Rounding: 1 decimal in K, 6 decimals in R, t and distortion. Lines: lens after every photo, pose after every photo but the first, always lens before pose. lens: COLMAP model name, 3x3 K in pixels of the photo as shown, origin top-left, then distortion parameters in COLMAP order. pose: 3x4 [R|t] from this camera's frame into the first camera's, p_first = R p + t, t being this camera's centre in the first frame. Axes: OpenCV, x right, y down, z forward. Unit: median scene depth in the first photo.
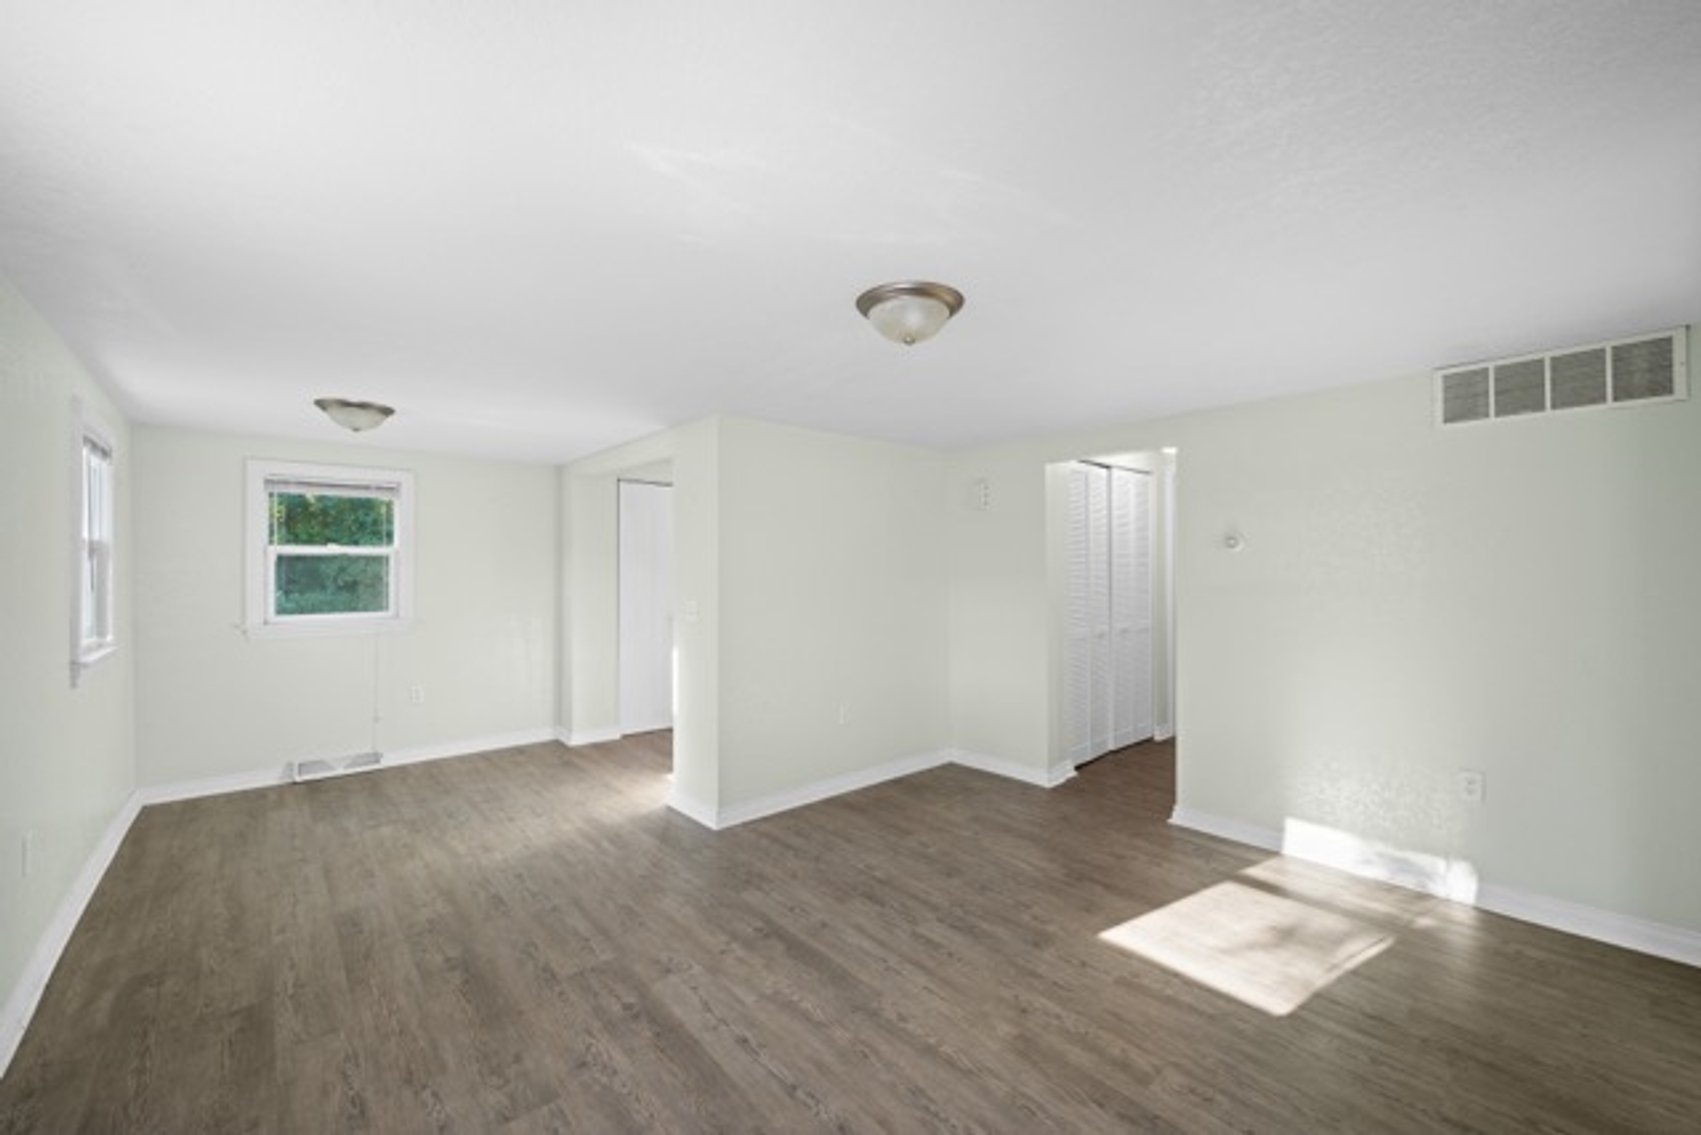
lens RADIAL K [[676.2, 0, 848.9], [0, 676.2, 565.6], [0, 0, 1]] dist [-0.001725, 0.000574]
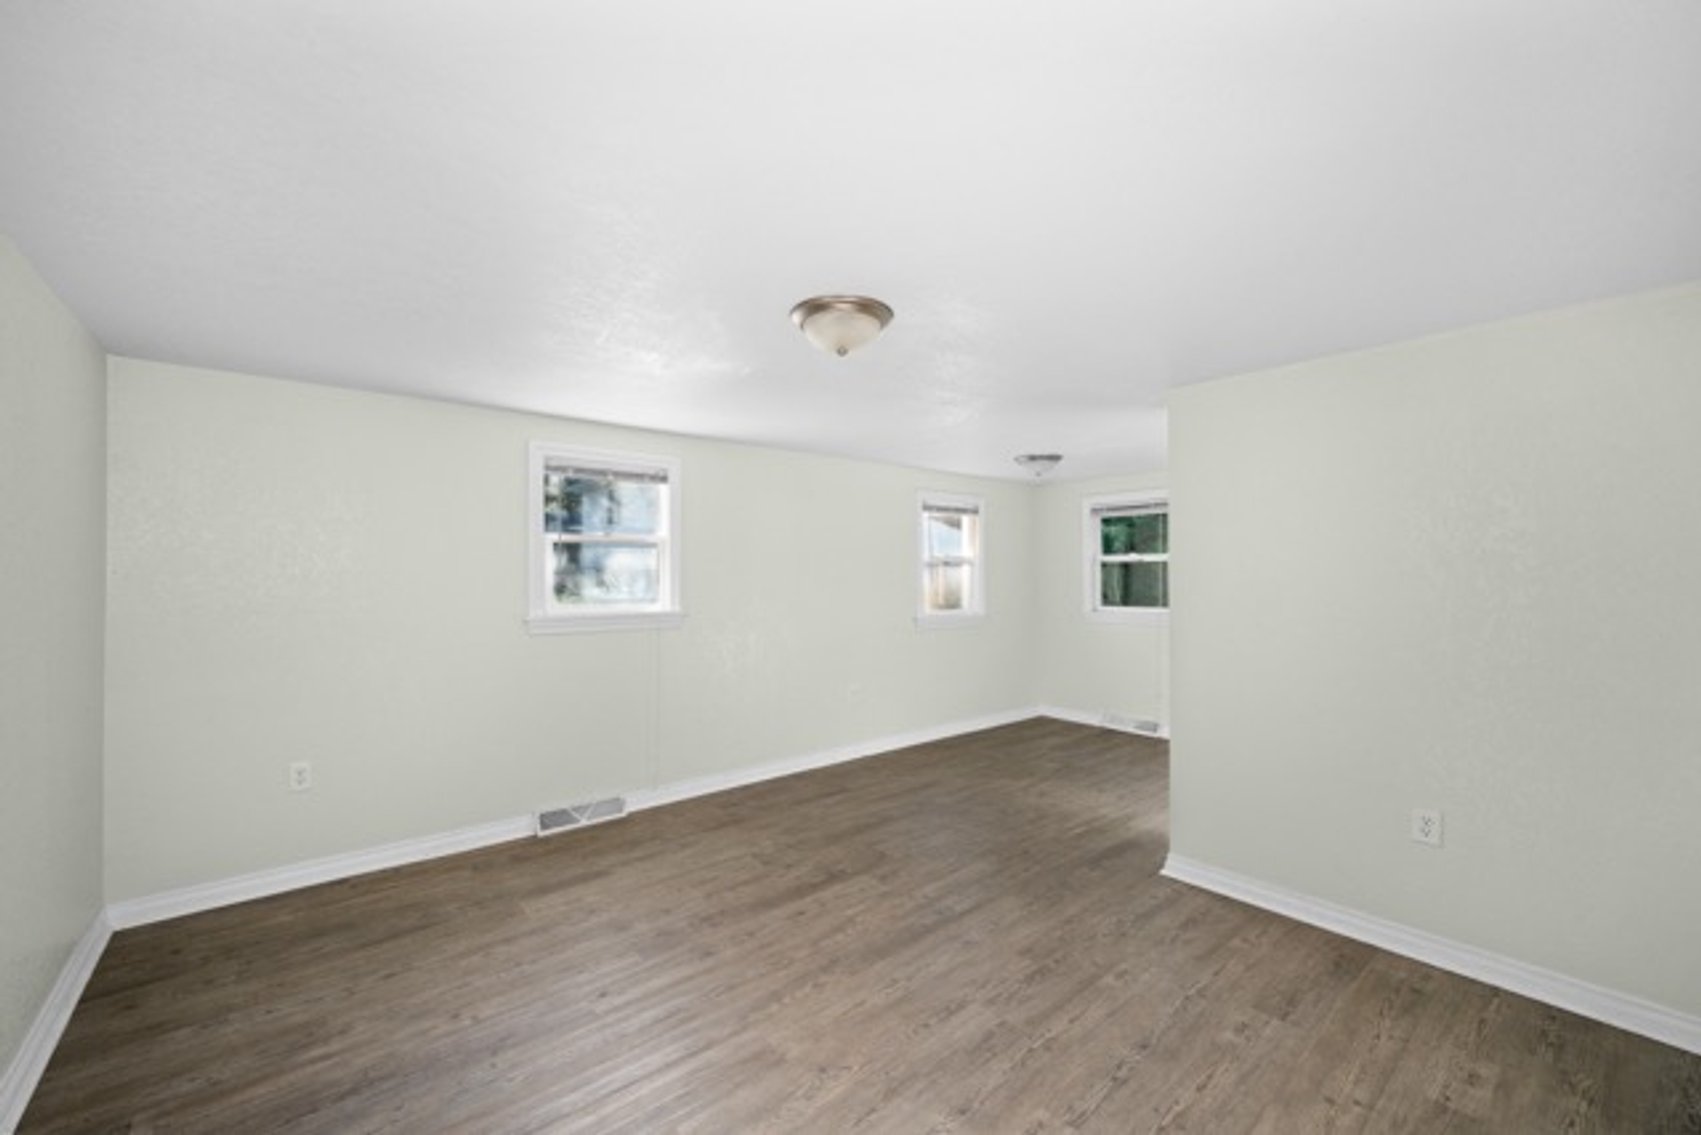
lens RADIAL K [[676.2, 0, 855.7], [0, 676.2, 566.9], [0, 0, 1]] dist [-0.001725, 0.000574]
pose [[-0.014870, -0.009724, -0.999842, 0.775431], [0.008193, 0.999918, -0.009847, 0.004920], [0.999856, -0.008338, -0.014790, 0.715224]]
